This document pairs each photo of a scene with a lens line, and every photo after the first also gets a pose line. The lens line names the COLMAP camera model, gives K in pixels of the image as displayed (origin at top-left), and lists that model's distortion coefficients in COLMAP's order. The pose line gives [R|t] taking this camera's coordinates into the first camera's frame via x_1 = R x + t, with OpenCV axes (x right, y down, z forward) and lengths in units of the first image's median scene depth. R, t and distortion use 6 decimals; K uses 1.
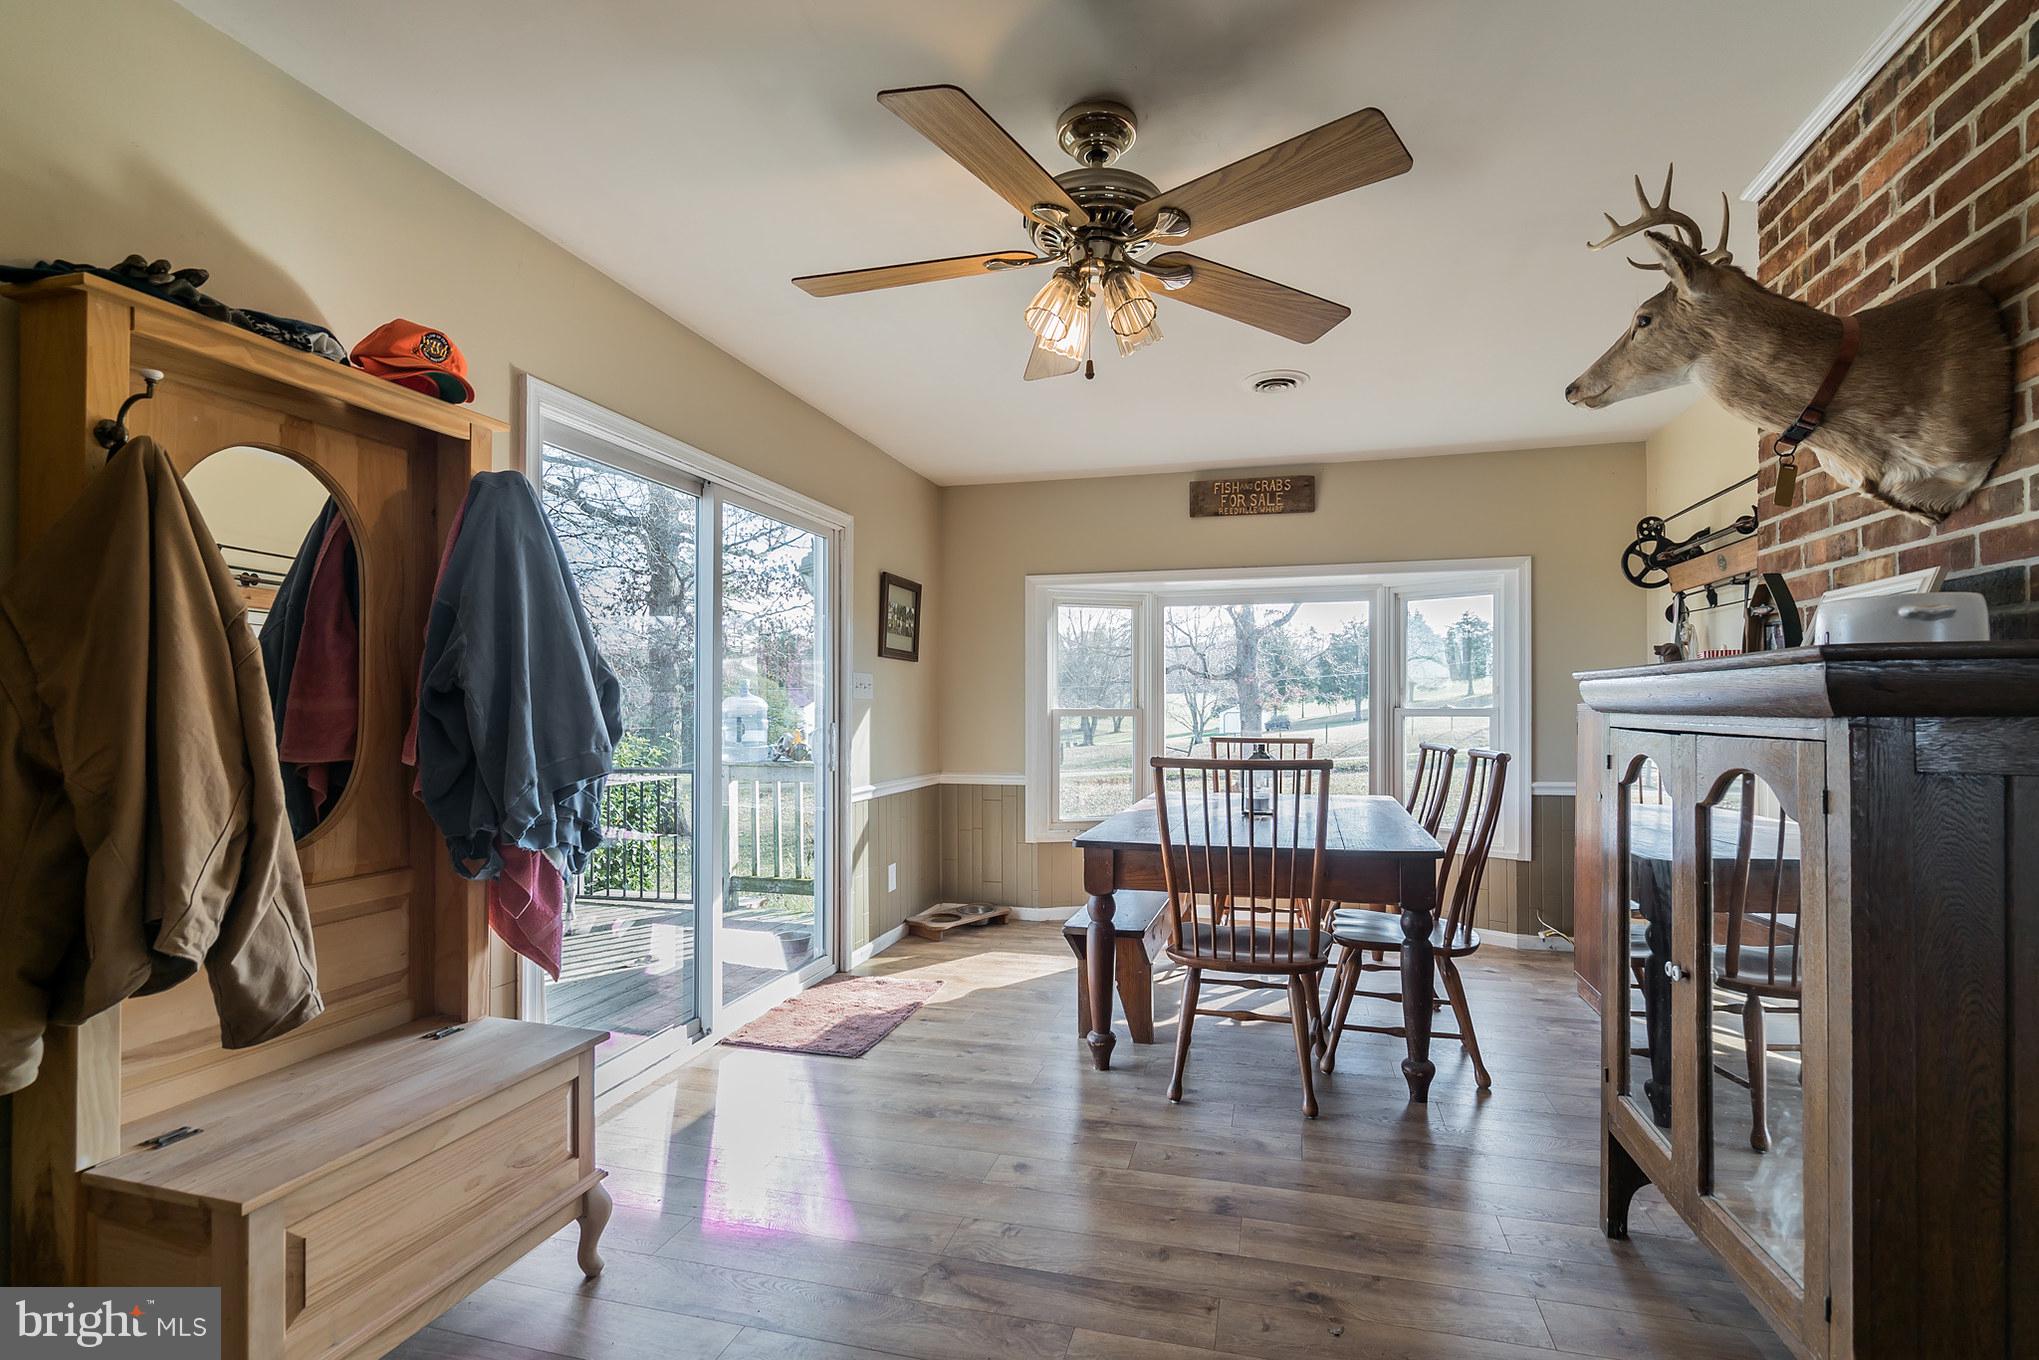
lens RADIAL K [[939.3, 0, 1021.0], [0, 939.3, 697.6], [0, 0, 1]] dist [-0.000135, -0.000840]
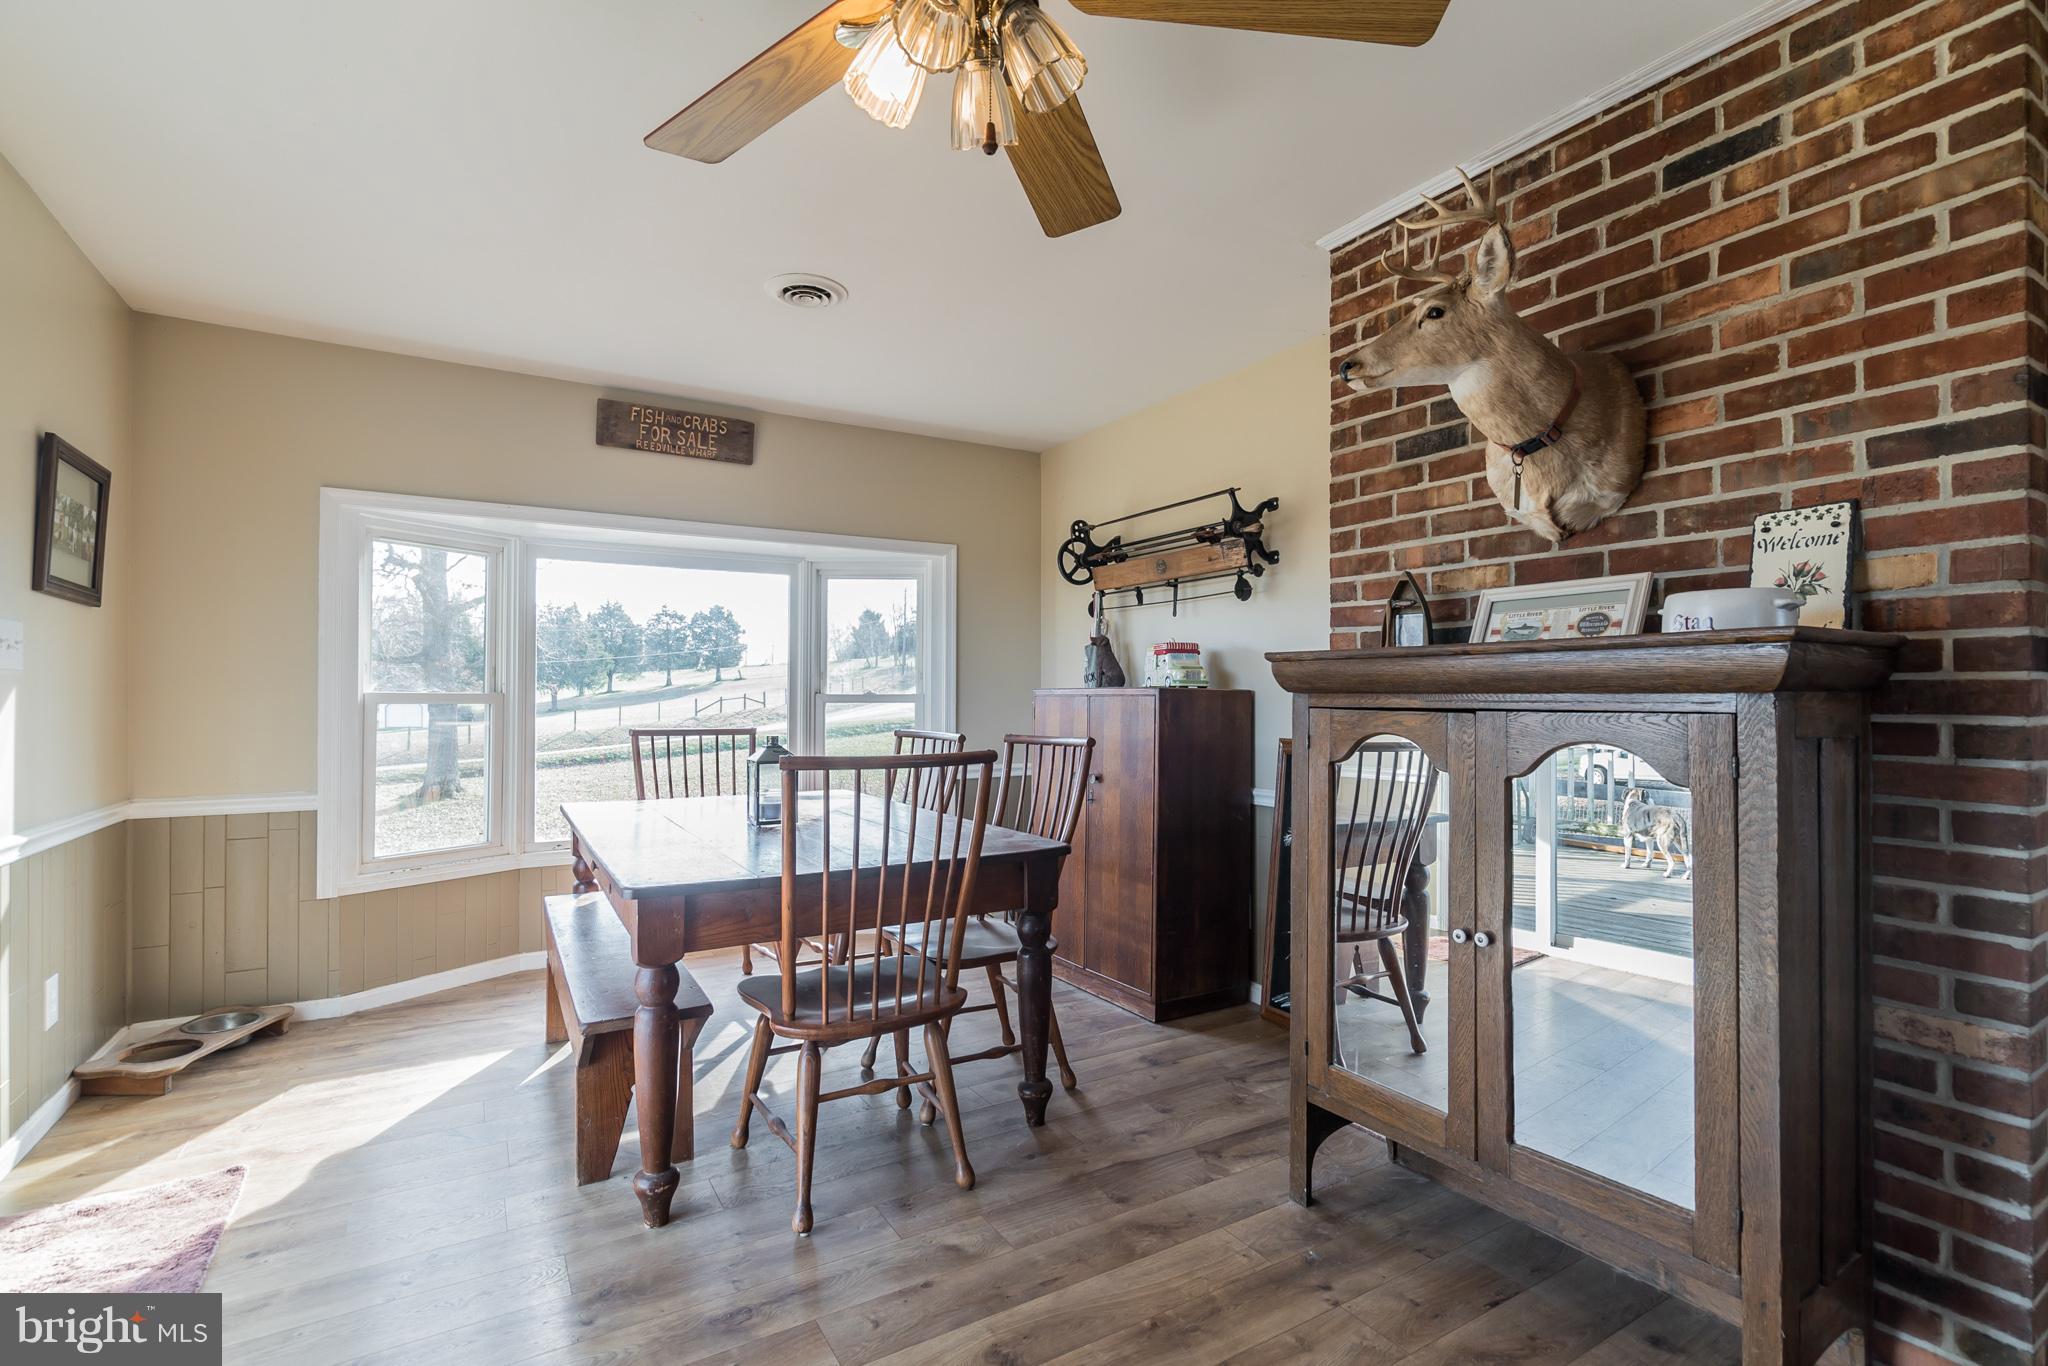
lens RADIAL K [[951.6, 0, 1023.9], [0, 951.6, 685.2], [0, 0, 1]] dist [-0.004215, 0.000113]
pose [[0.691107, 0.011748, 0.722657, -0.188308], [-0.009997, 0.999928, -0.006695, 0.009688], [-0.722684, -0.002598, 0.691174, 0.283259]]
